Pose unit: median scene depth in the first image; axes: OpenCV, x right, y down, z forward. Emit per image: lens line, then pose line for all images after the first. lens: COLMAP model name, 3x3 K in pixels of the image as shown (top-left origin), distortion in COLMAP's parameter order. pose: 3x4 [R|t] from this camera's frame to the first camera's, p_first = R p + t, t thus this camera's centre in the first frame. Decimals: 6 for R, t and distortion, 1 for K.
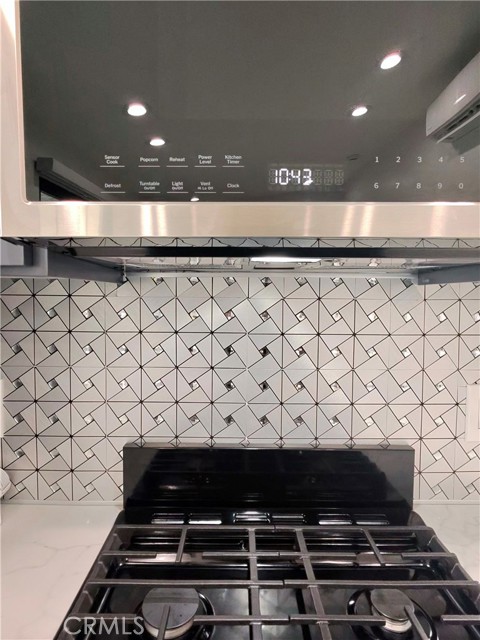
lens RADIAL K [[352.2, 0, 238.1], [0, 352.2, 314.0], [0, 0, 1]] dist [-0.004166, -0.003421]
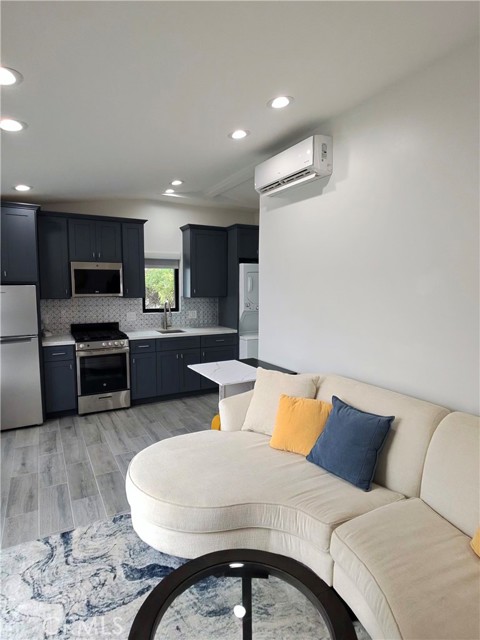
lens RADIAL K [[352.2, 0, 237.5], [0, 352.2, 325.3], [0, 0, 1]] dist [-0.004166, -0.003421]
pose [[0.870461, -0.058921, 0.488699, -0.790718], [0.029929, 0.997308, 0.066933, 0.063391], [-0.491327, -0.043636, 0.869881, -5.815759]]
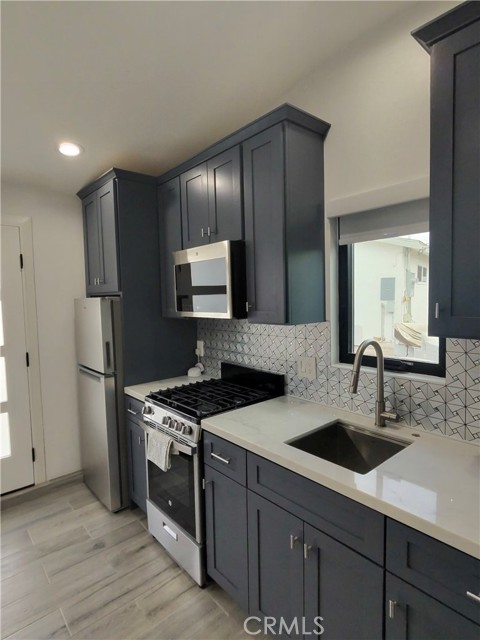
lens RADIAL K [[352.2, 0, 245.6], [0, 352.2, 315.3], [0, 0, 1]] dist [-0.004166, -0.003421]
pose [[0.663390, 0.021888, -0.747953, 2.480470], [-0.013327, 0.999759, 0.017436, -0.162963], [0.748155, -0.001599, 0.663522, -1.173942]]
